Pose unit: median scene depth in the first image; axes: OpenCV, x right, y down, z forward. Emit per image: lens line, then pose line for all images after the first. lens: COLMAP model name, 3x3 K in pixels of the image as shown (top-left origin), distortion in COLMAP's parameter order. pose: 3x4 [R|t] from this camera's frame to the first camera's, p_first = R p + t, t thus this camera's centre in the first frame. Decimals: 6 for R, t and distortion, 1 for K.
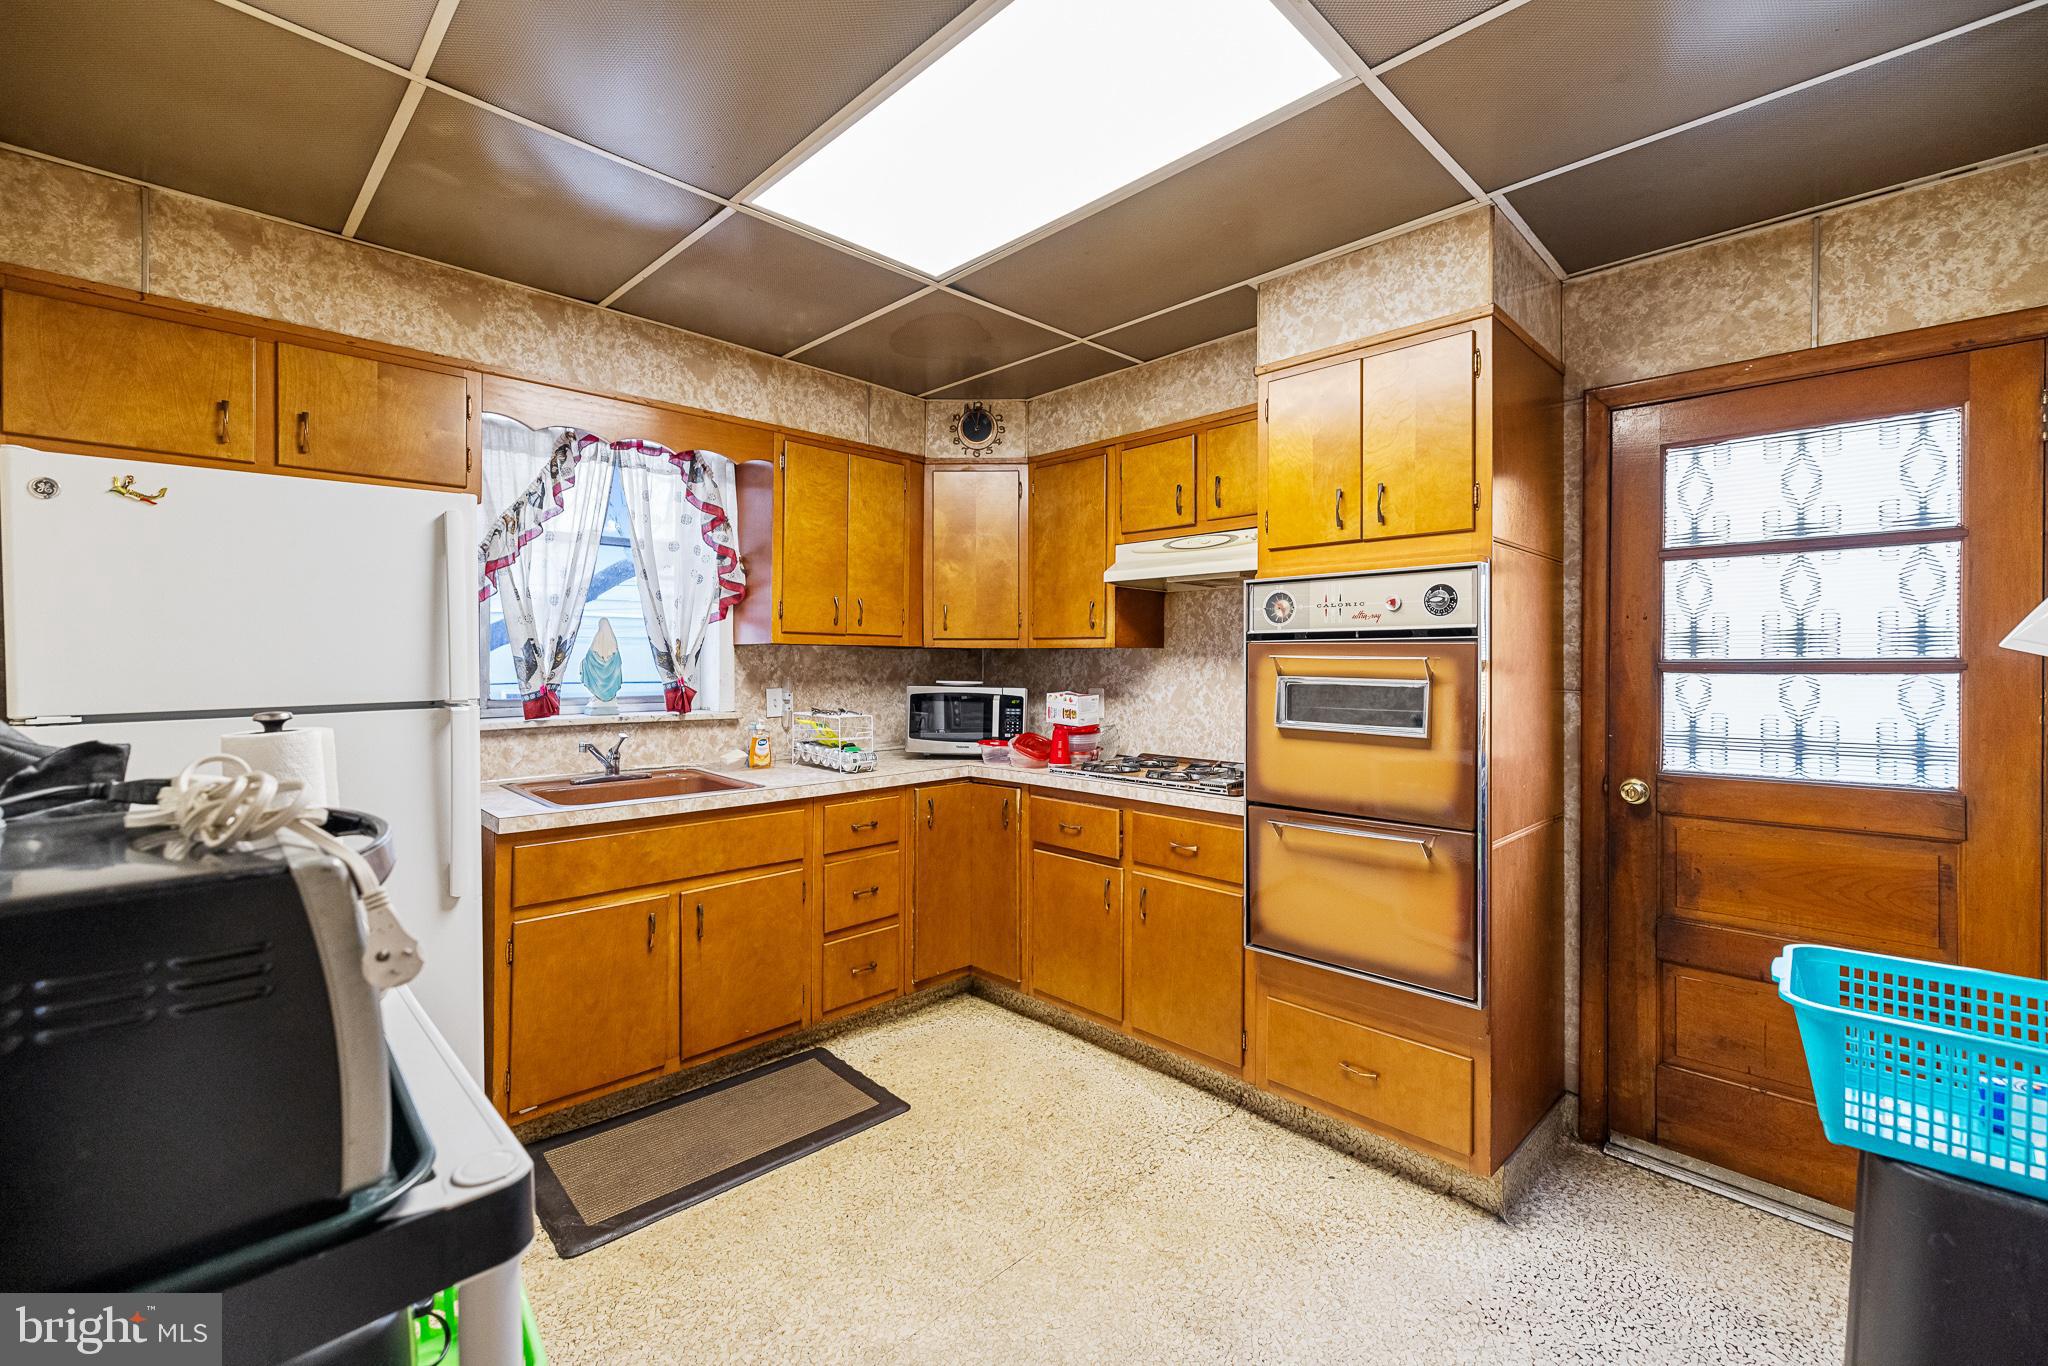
lens RADIAL K [[883.0, 0, 1020.3], [0, 883.0, 668.0], [0, 0, 1]] dist [0.000678, 0.000125]
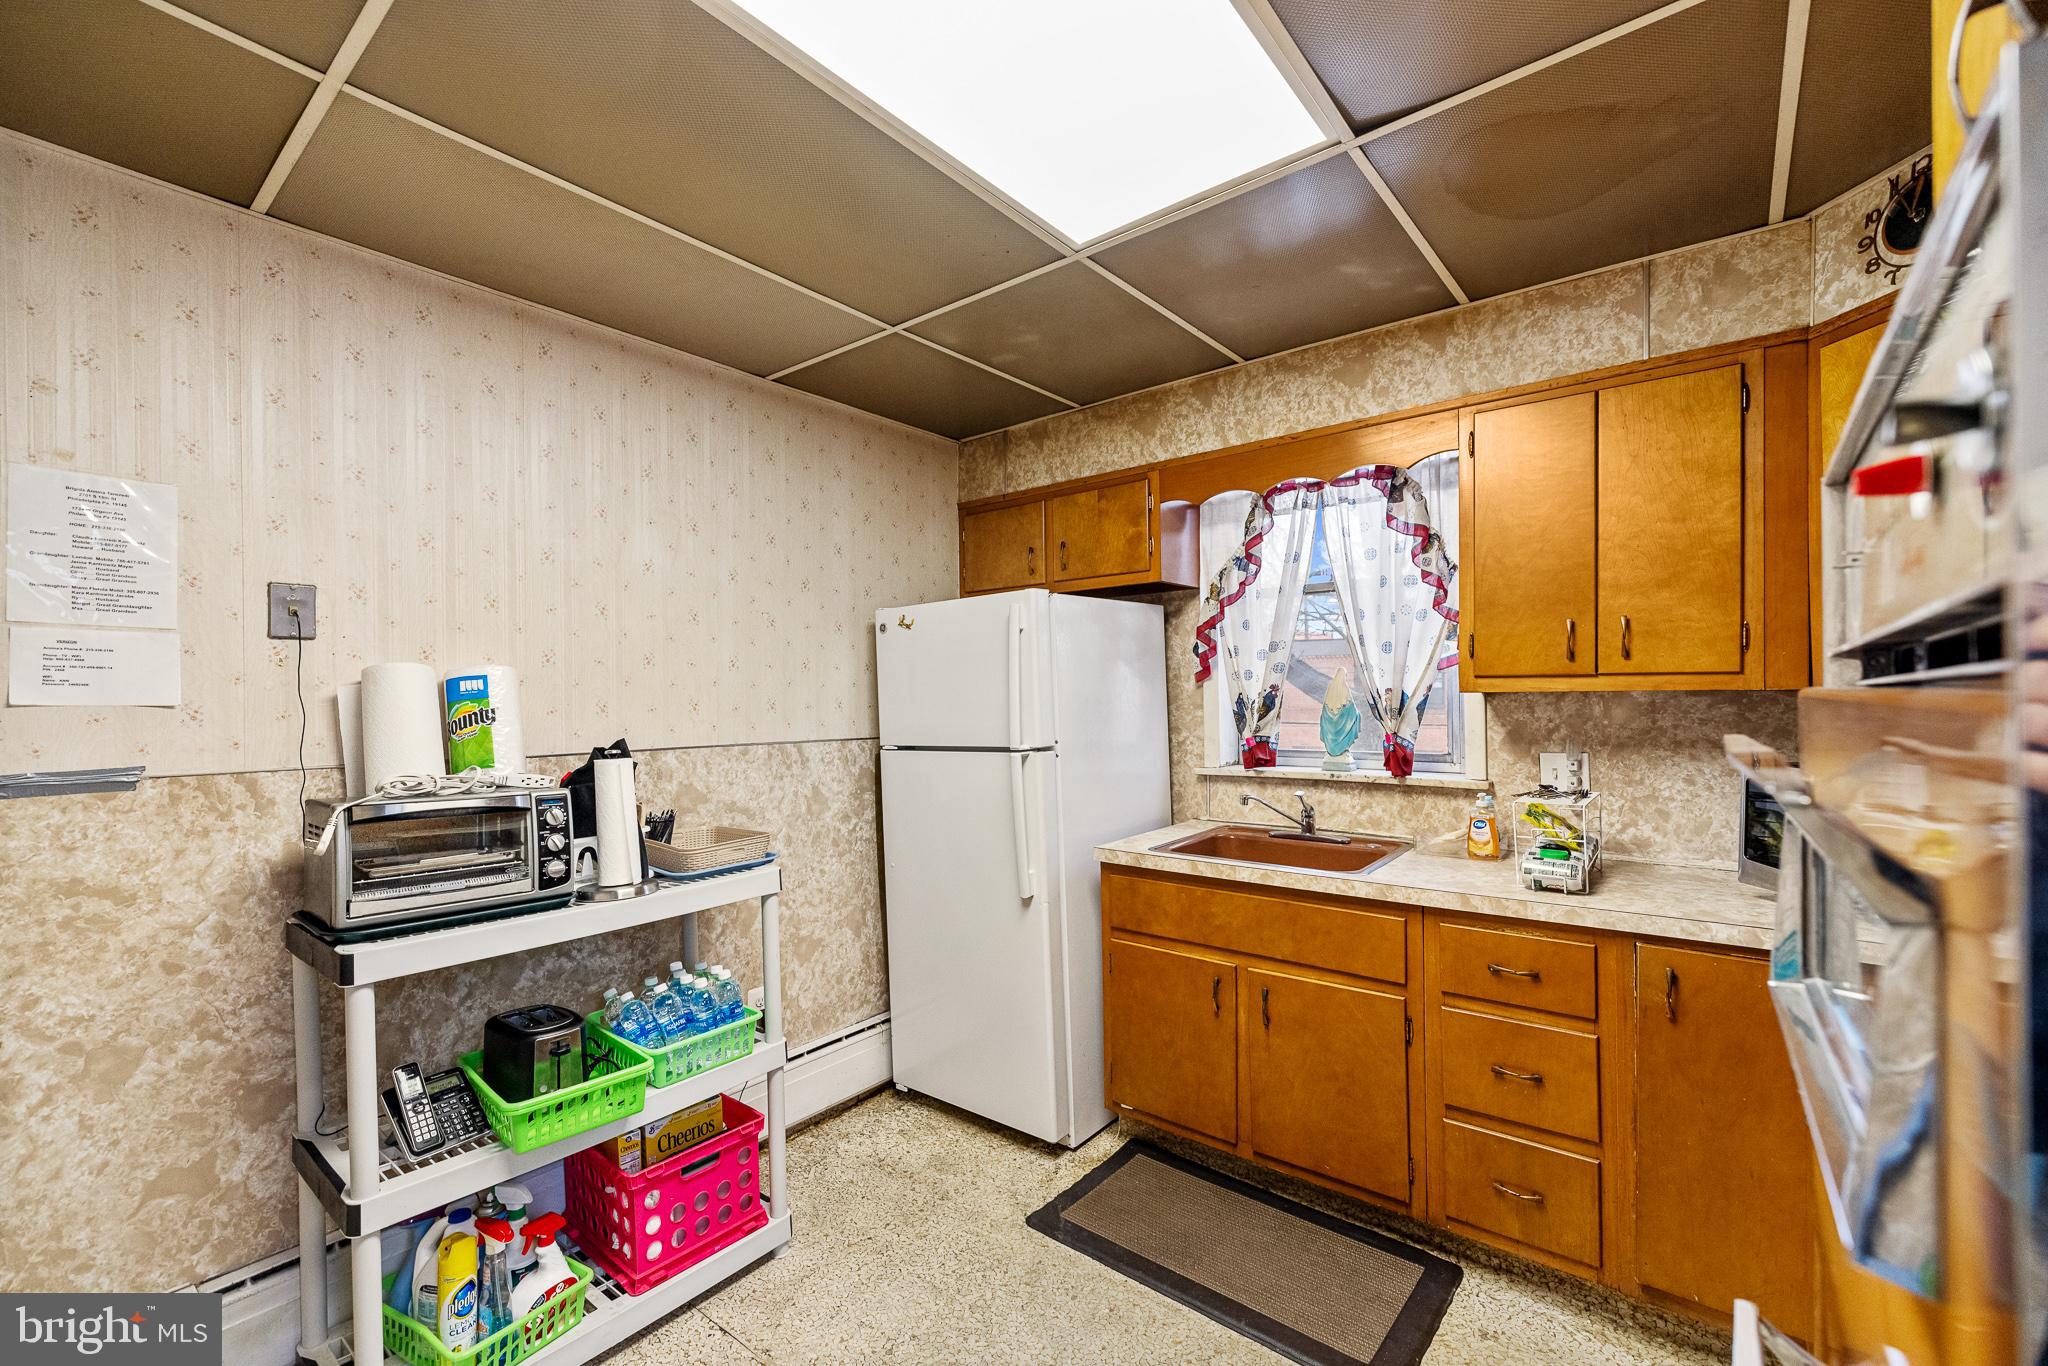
lens RADIAL K [[918.8, 0, 1022.2], [0, 918.8, 692.2], [0, 0, 1]] dist [0.016463, -0.000489]
pose [[0.071460, -0.005532, -0.997428, 0.478583], [0.006492, 0.999966, -0.005081, -0.027336], [0.997422, -0.006112, 0.071494, 0.586466]]
